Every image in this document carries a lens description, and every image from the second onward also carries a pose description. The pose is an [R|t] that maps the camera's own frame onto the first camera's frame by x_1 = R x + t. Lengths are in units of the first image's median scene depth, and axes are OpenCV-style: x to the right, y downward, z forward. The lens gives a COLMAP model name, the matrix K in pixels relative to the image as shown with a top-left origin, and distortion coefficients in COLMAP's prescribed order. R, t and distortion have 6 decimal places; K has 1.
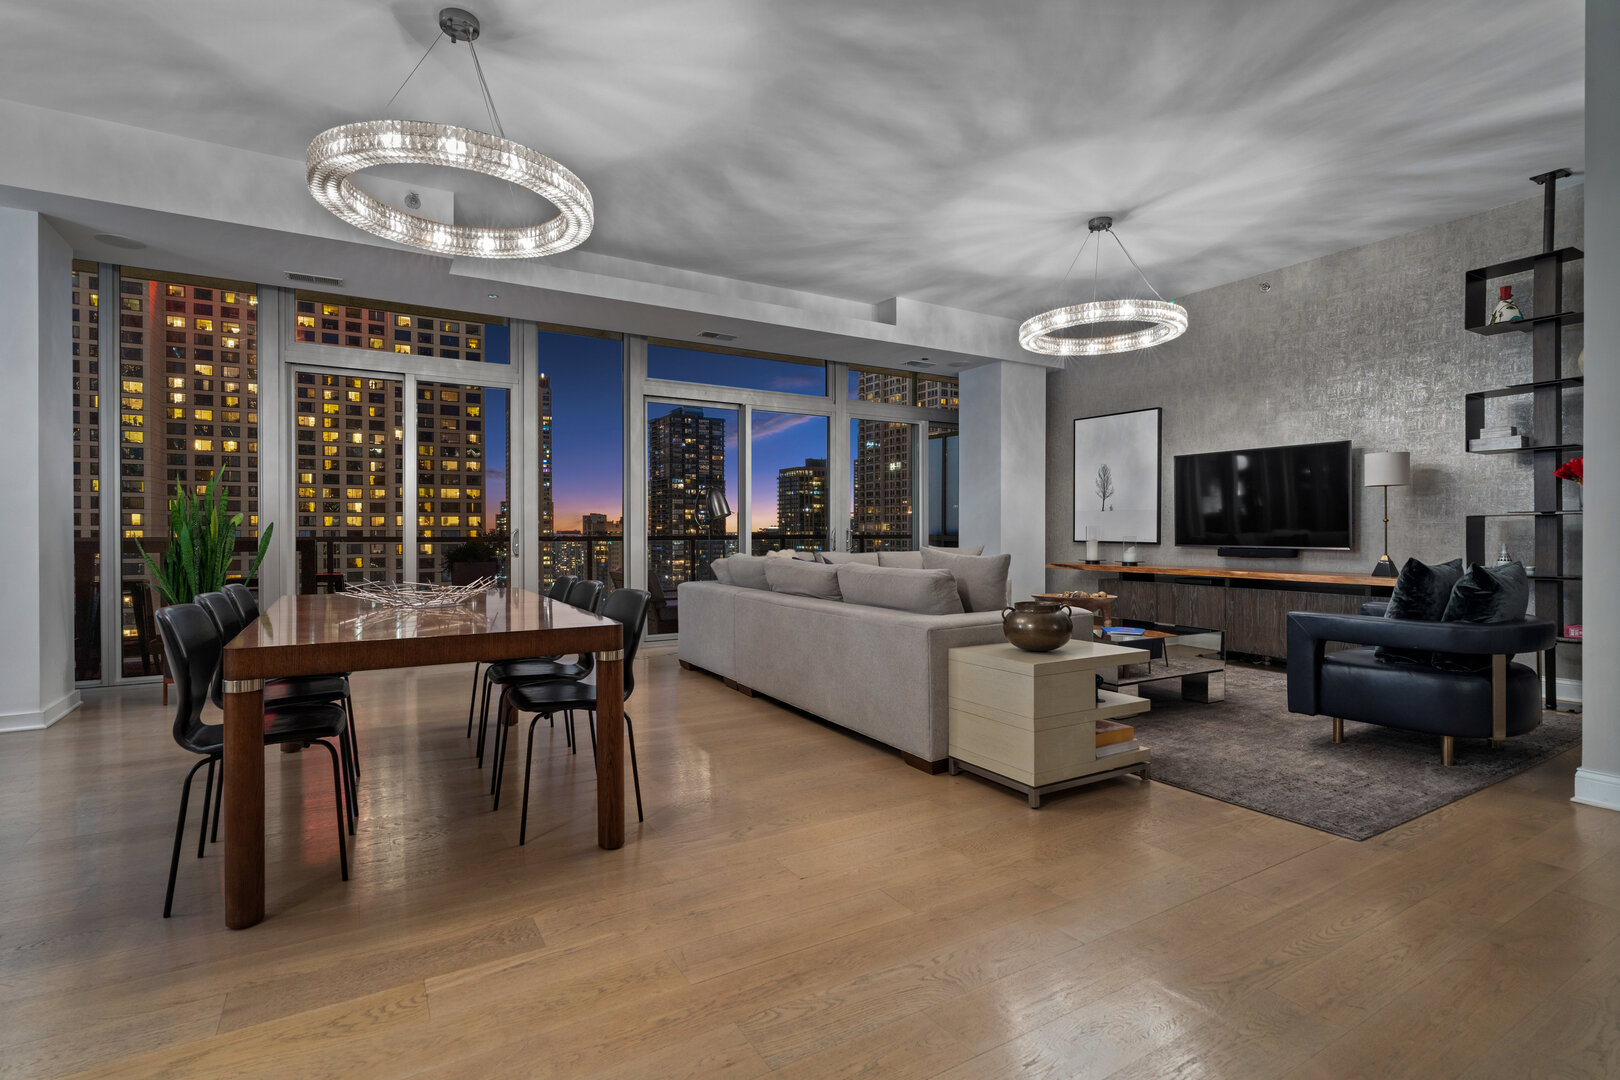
lens RADIAL K [[746.6, 0, 775.6], [0, 746.6, 529.0], [0, 0, 1]] dist [-0.013037, 0.004092]
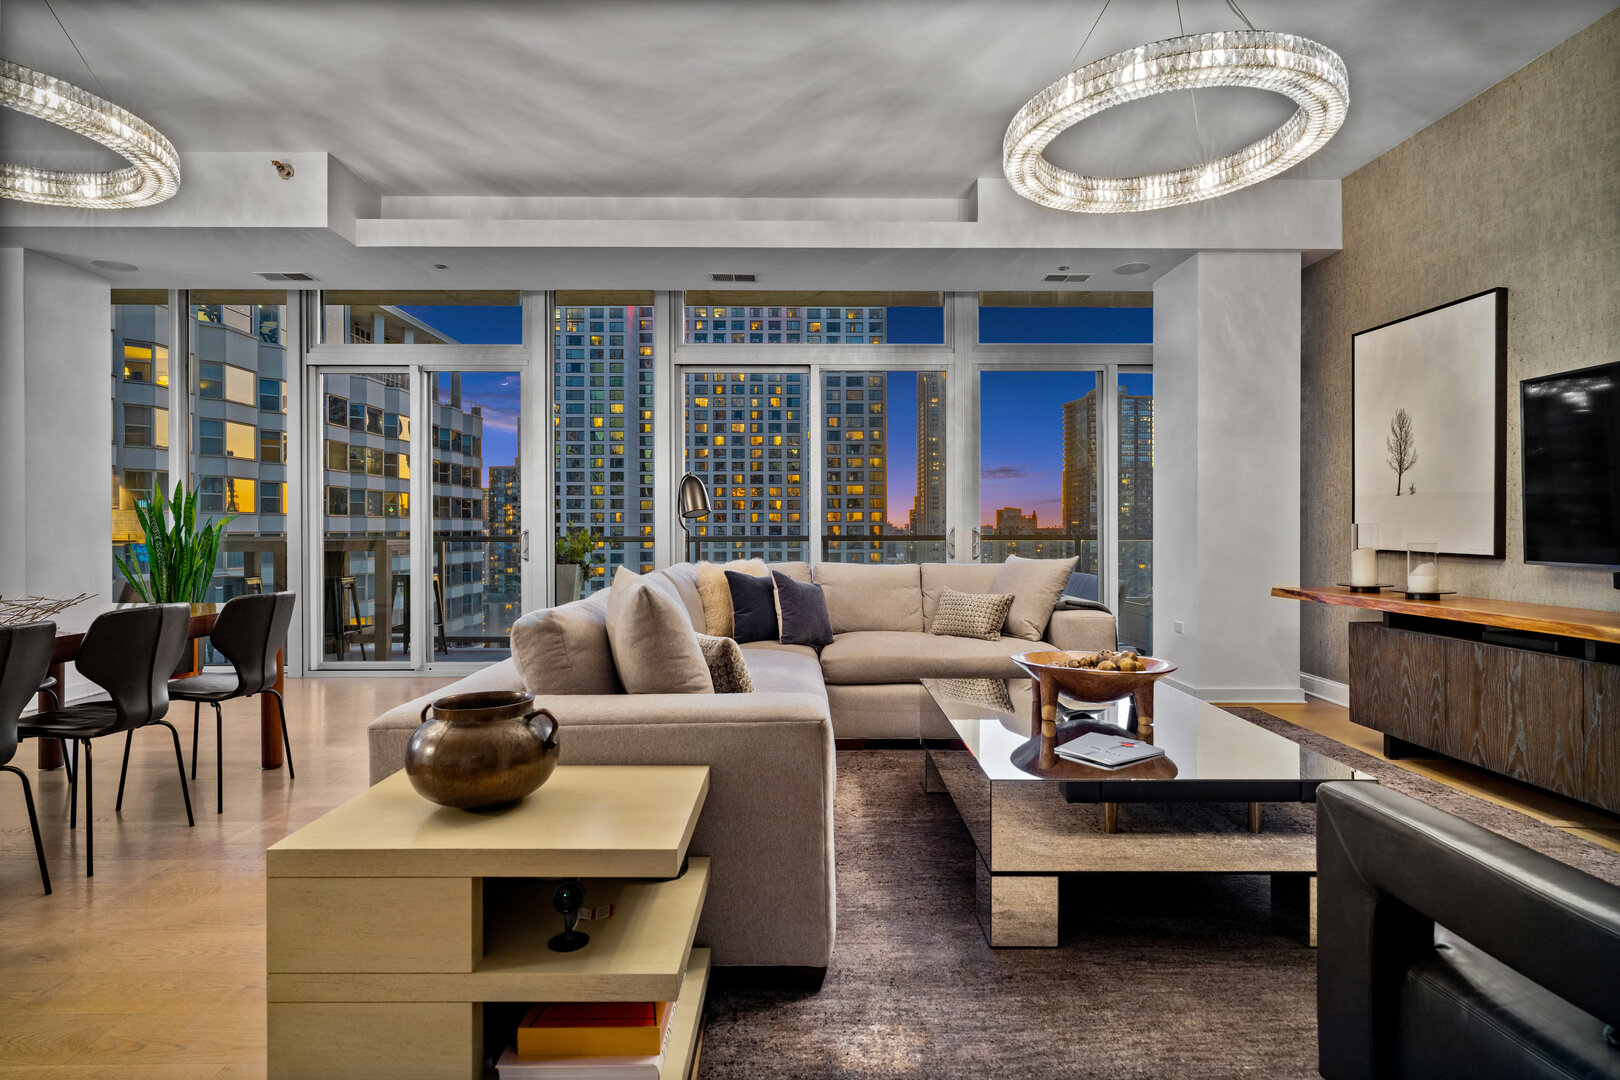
lens RADIAL K [[781.9, 0, 804.9], [0, 781.9, 528.8], [0, 0, 1]] dist [-0.008860, 0.000048]
pose [[0.878884, -0.000177, -0.477035, 0.337356], [0.003499, 0.999975, 0.006076, -0.004616], [0.477022, -0.007009, 0.878863, 0.298488]]
